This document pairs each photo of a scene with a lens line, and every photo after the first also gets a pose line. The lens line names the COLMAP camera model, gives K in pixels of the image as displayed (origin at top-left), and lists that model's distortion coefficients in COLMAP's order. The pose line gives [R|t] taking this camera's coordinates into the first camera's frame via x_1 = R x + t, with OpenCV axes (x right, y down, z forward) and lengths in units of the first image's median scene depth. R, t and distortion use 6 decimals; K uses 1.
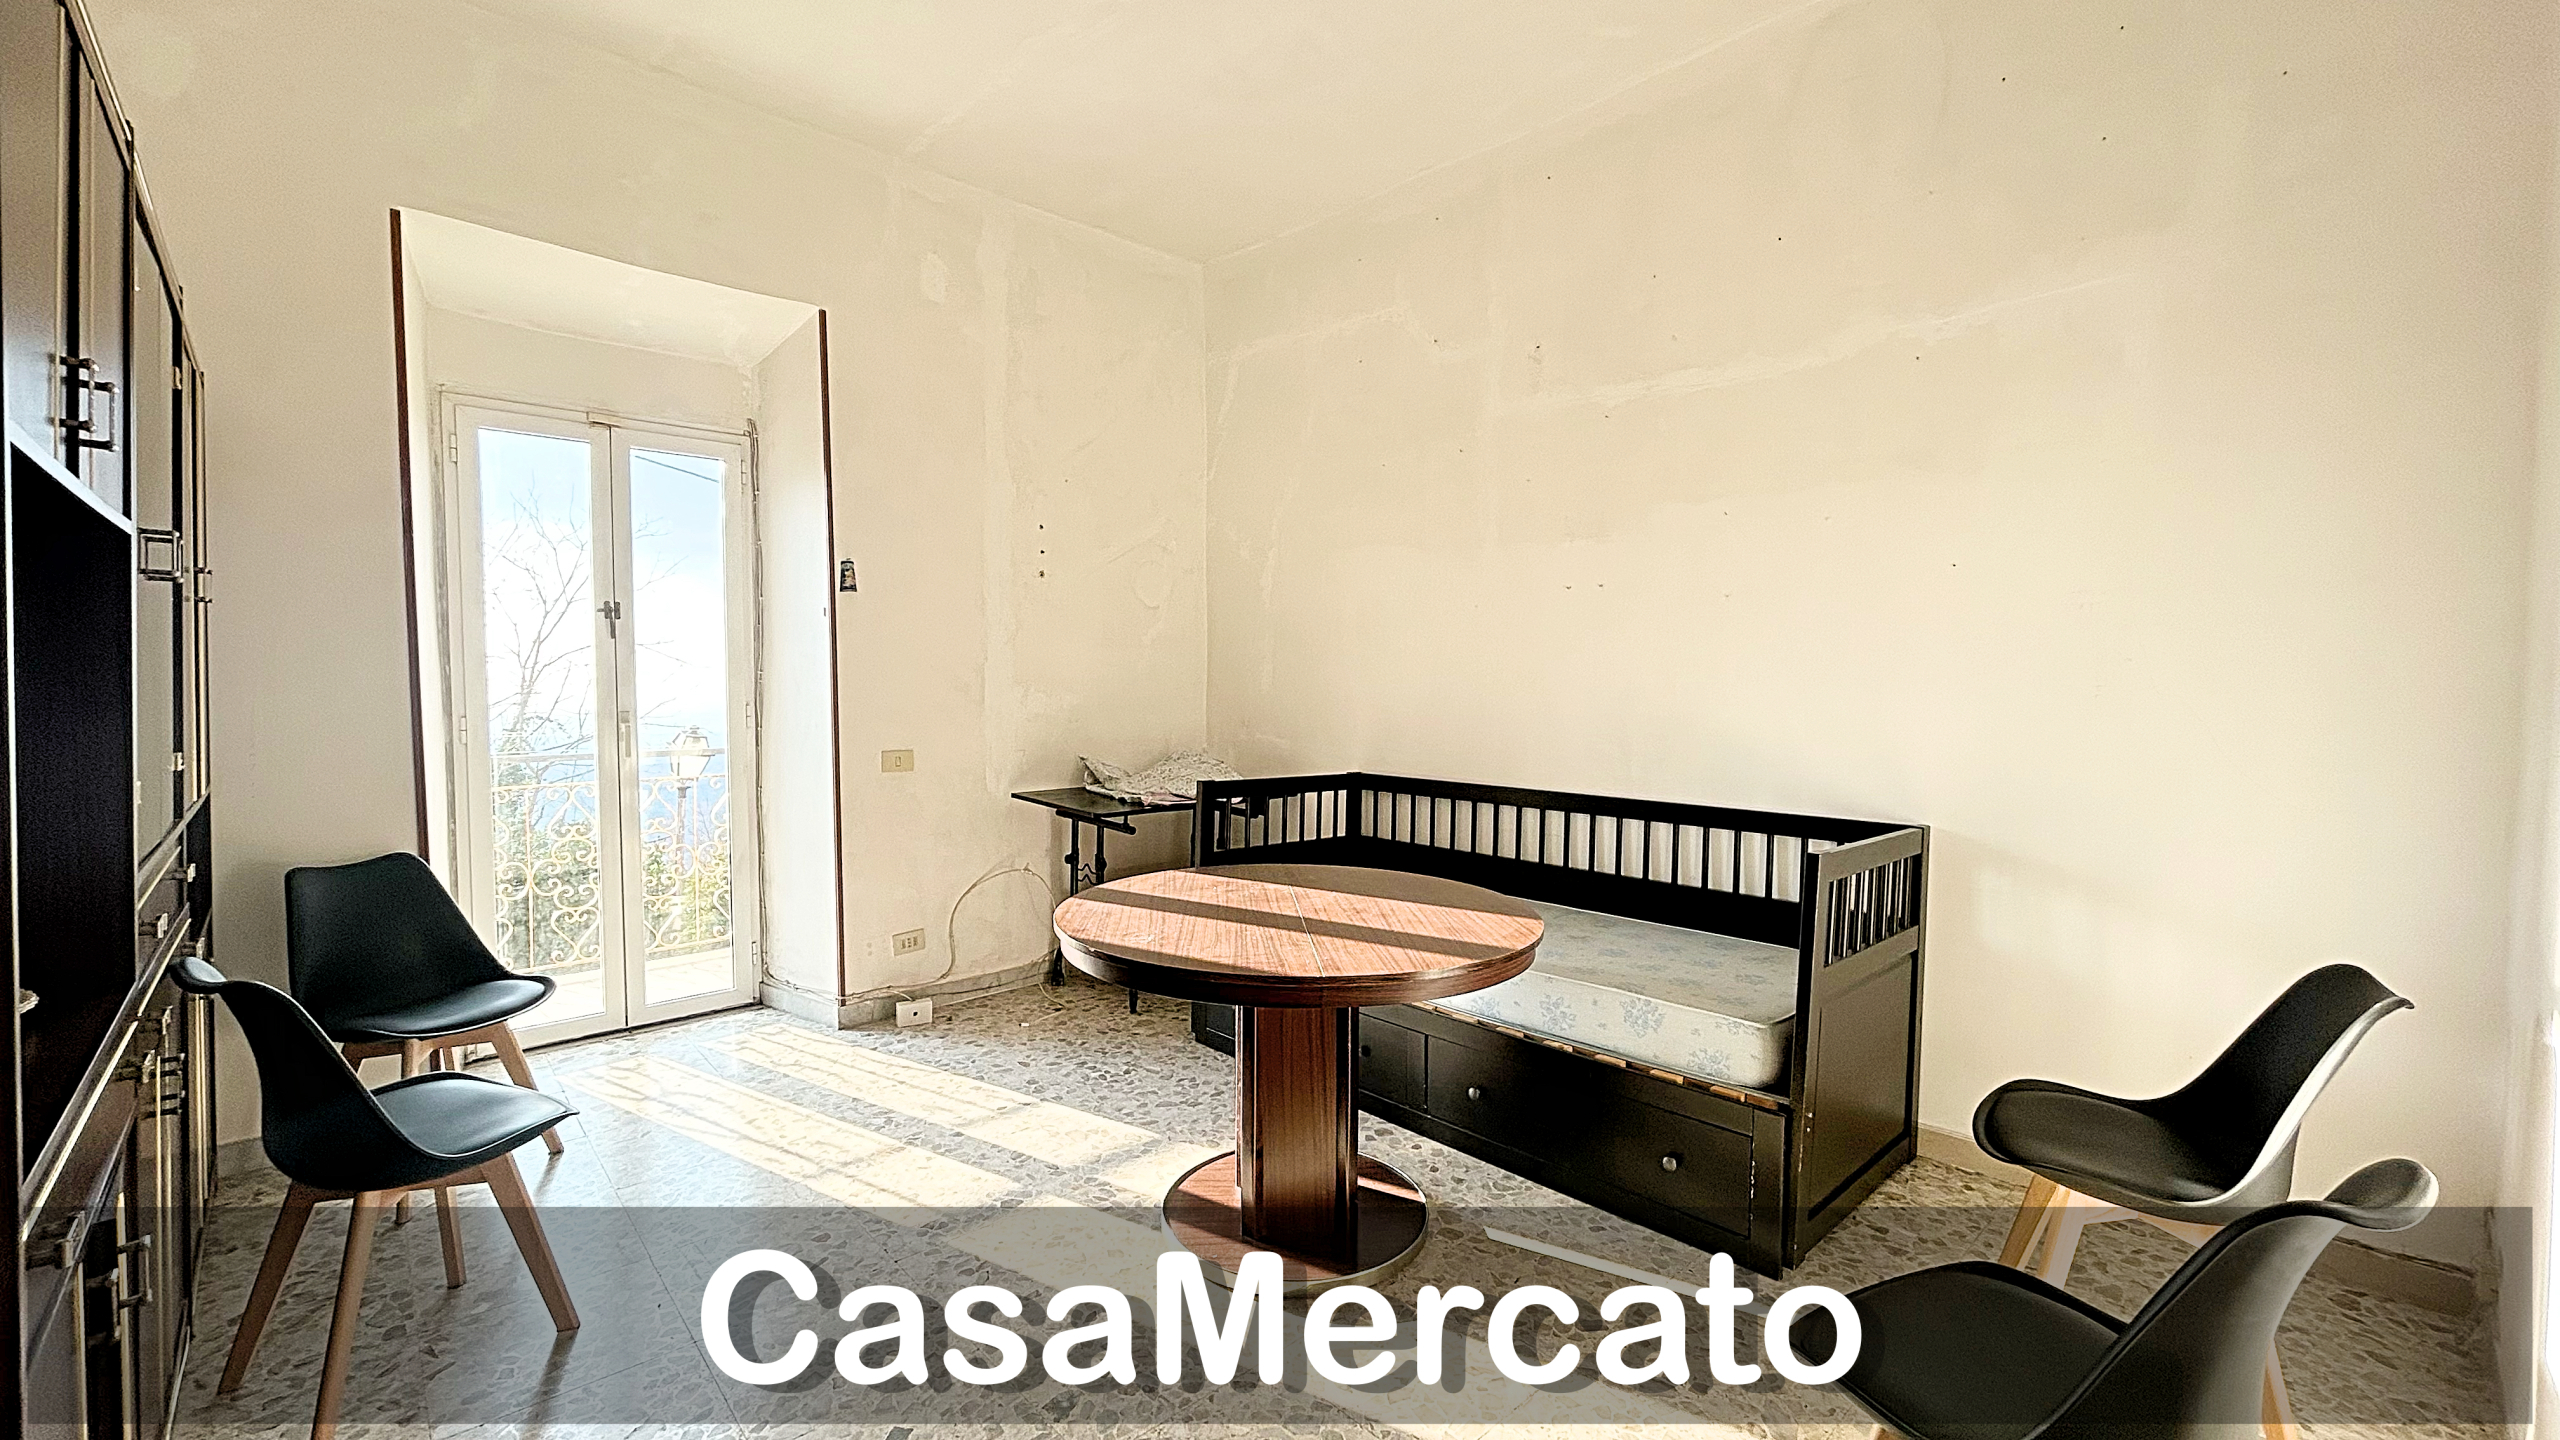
lens RADIAL K [[1025.6, 0, 1271.8], [0, 1025.6, 716.5], [0, 0, 1]] dist [-0.000389, 0.000115]
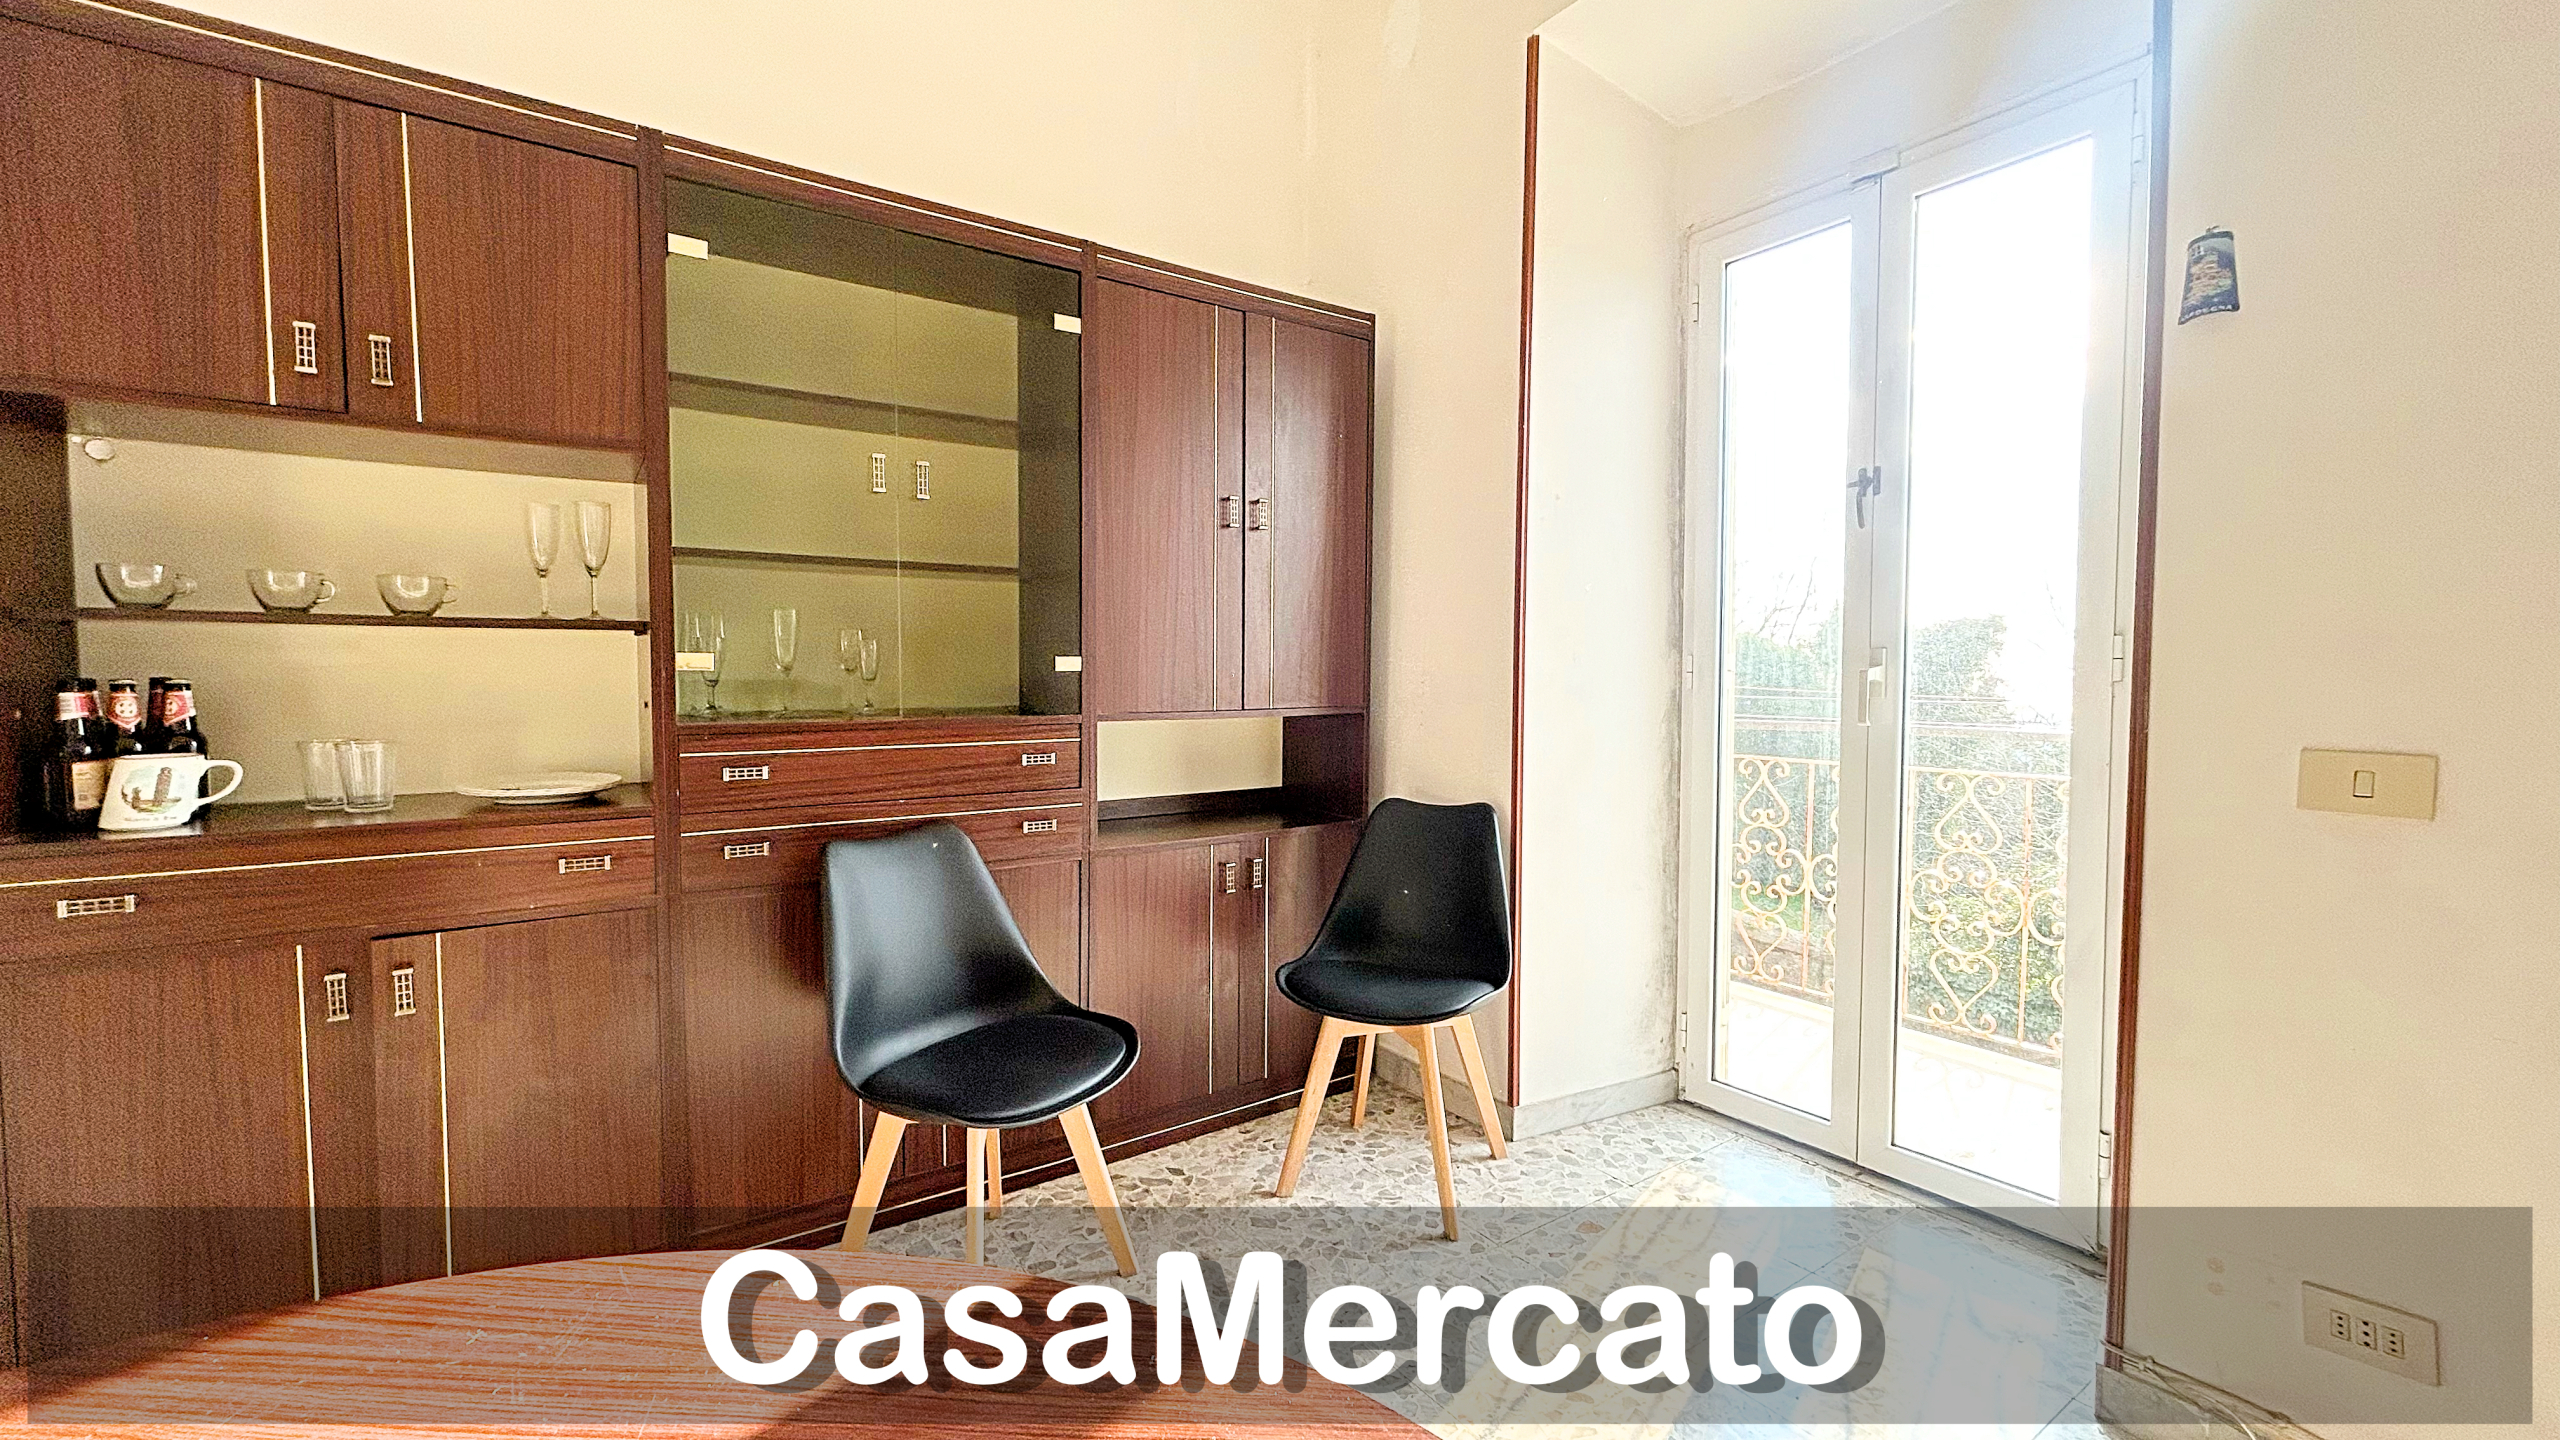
lens RADIAL K [[1025.6, 0, 1275.6], [0, 1025.6, 720.1], [0, 0, 1]] dist [-0.000389, 0.000115]
pose [[-0.149753, 0.041796, -0.987840, 0.016536], [-0.039181, 0.998070, 0.048168, 0.021281], [0.987947, 0.045918, -0.147827, 0.694729]]
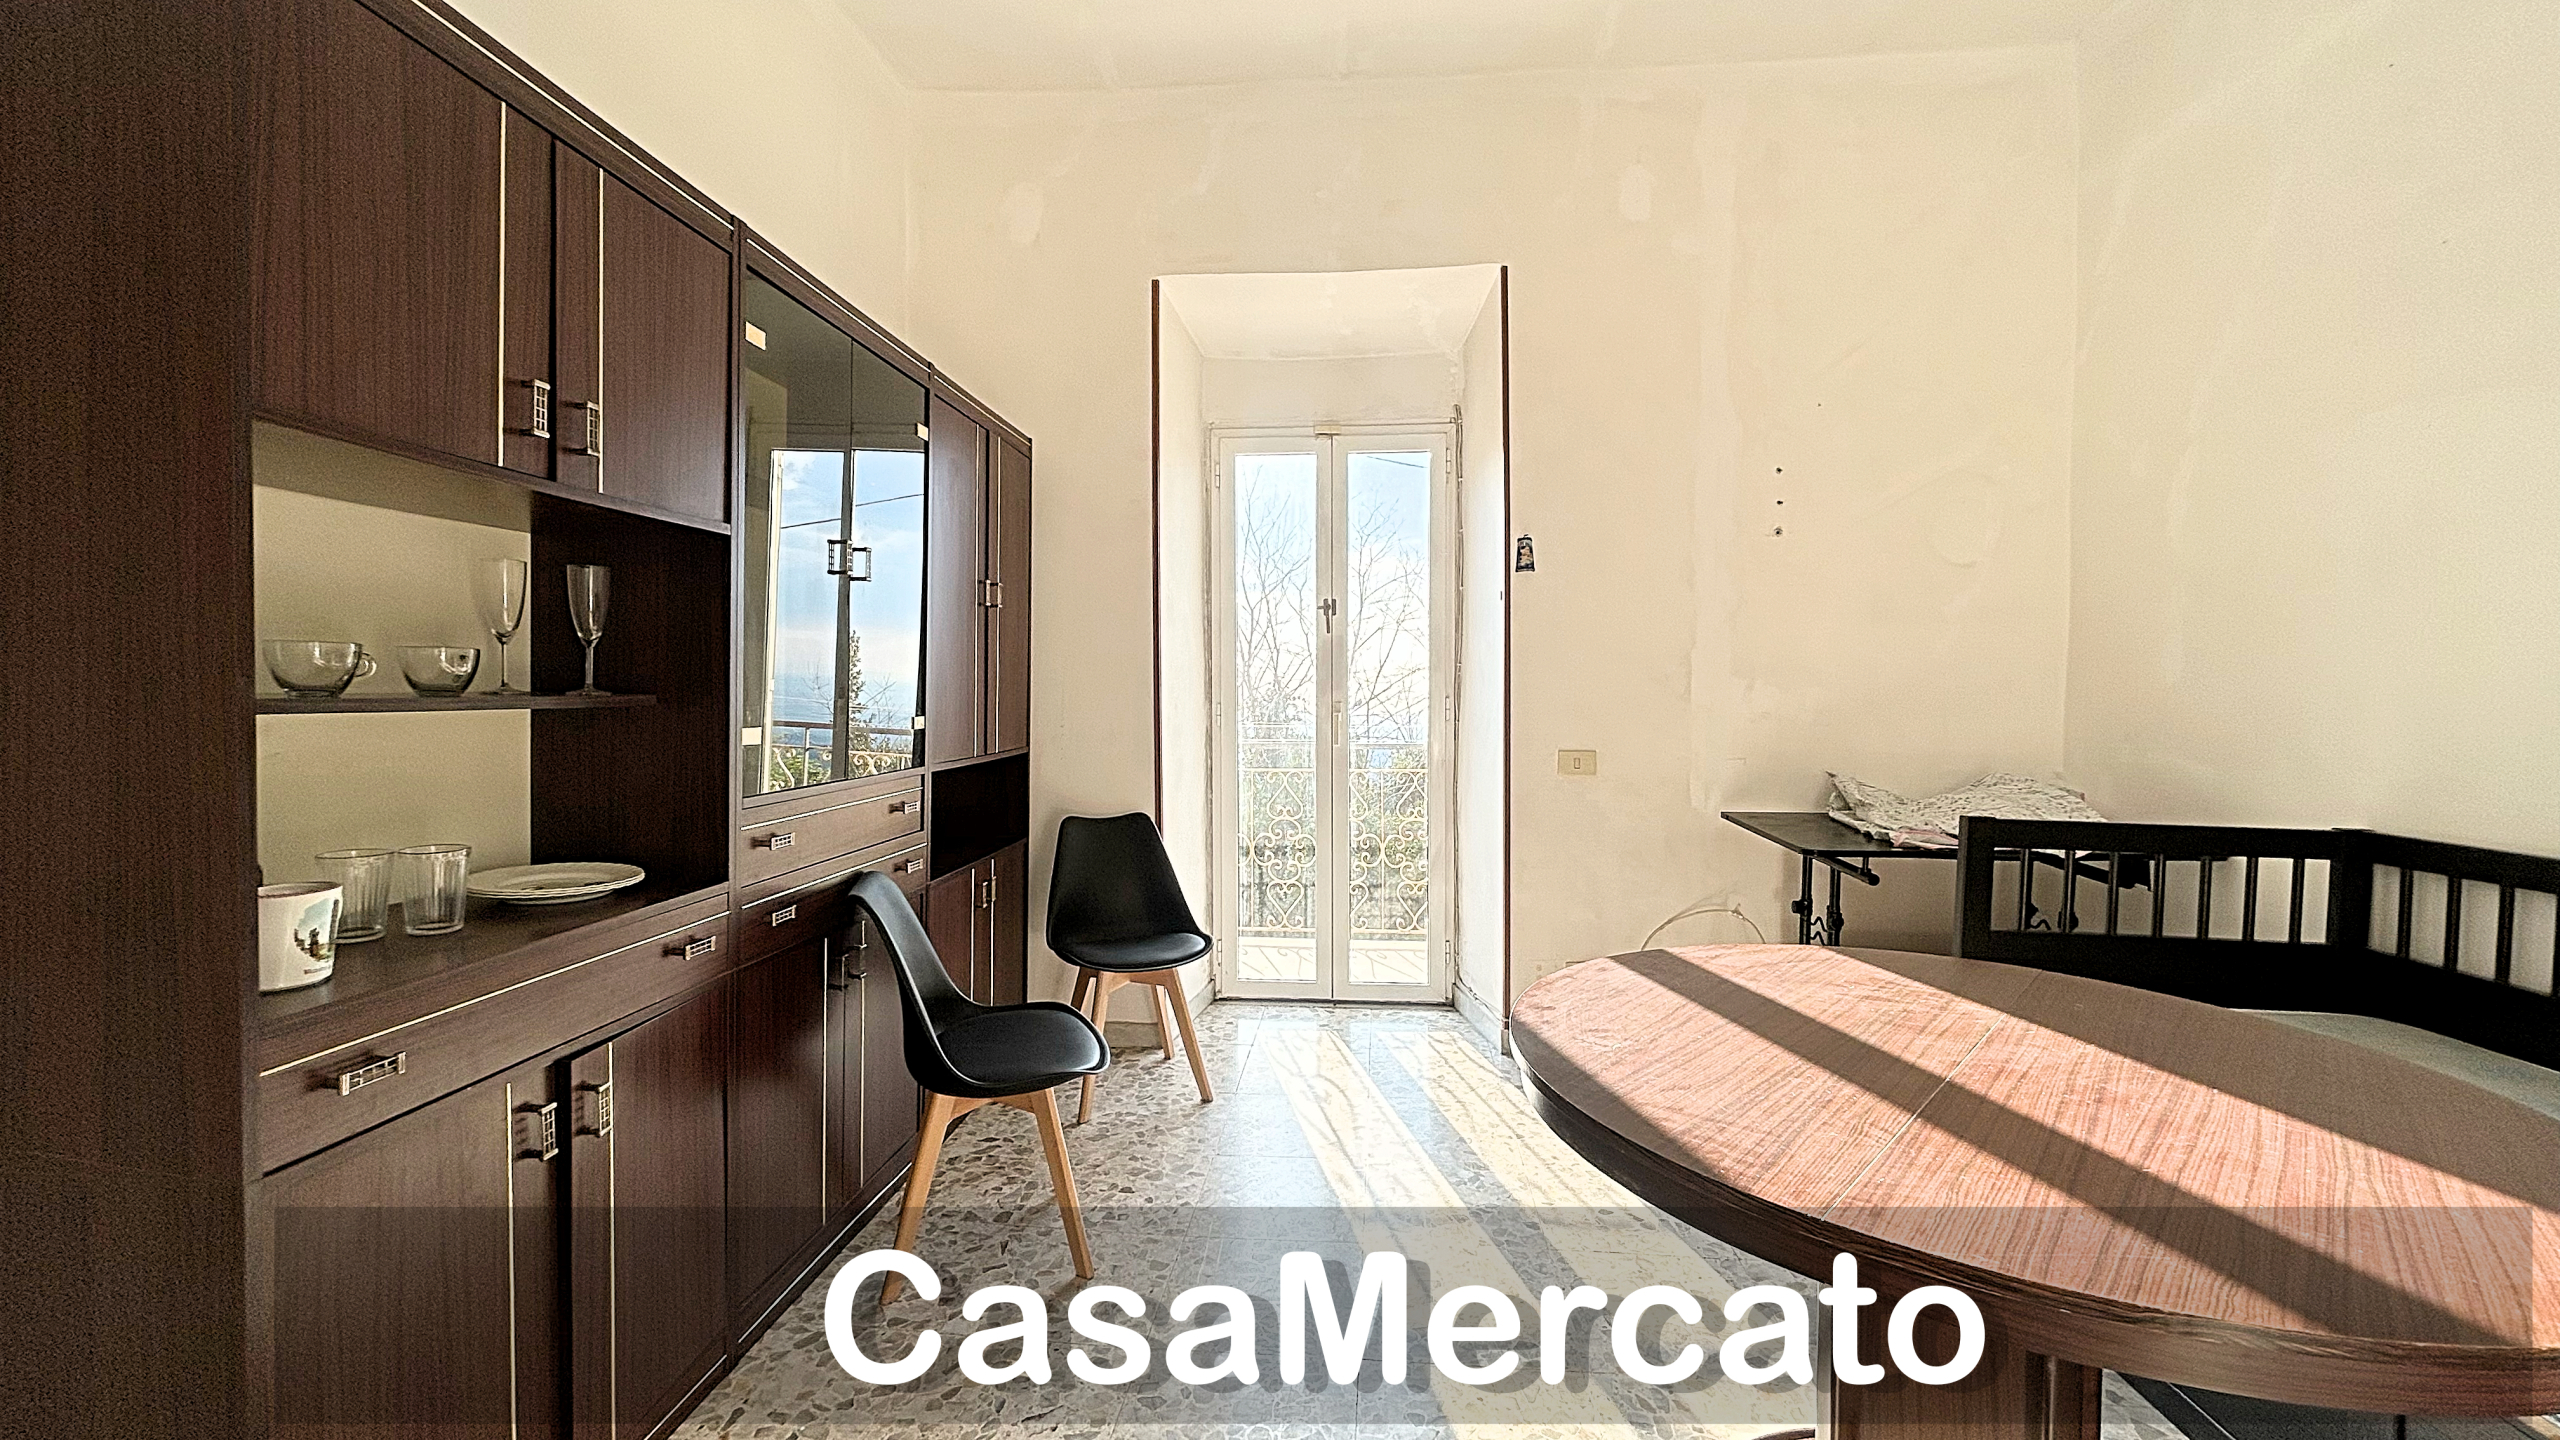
lens RADIAL K [[1025.6, 0, 1276.9], [0, 1025.6, 714.7], [0, 0, 1]] dist [-0.000389, 0.000115]
pose [[0.667315, 0.018024, -0.744558, 0.110748], [-0.028768, 0.999585, -0.001586, 0.011623], [0.744220, 0.022478, 0.667556, 0.229463]]
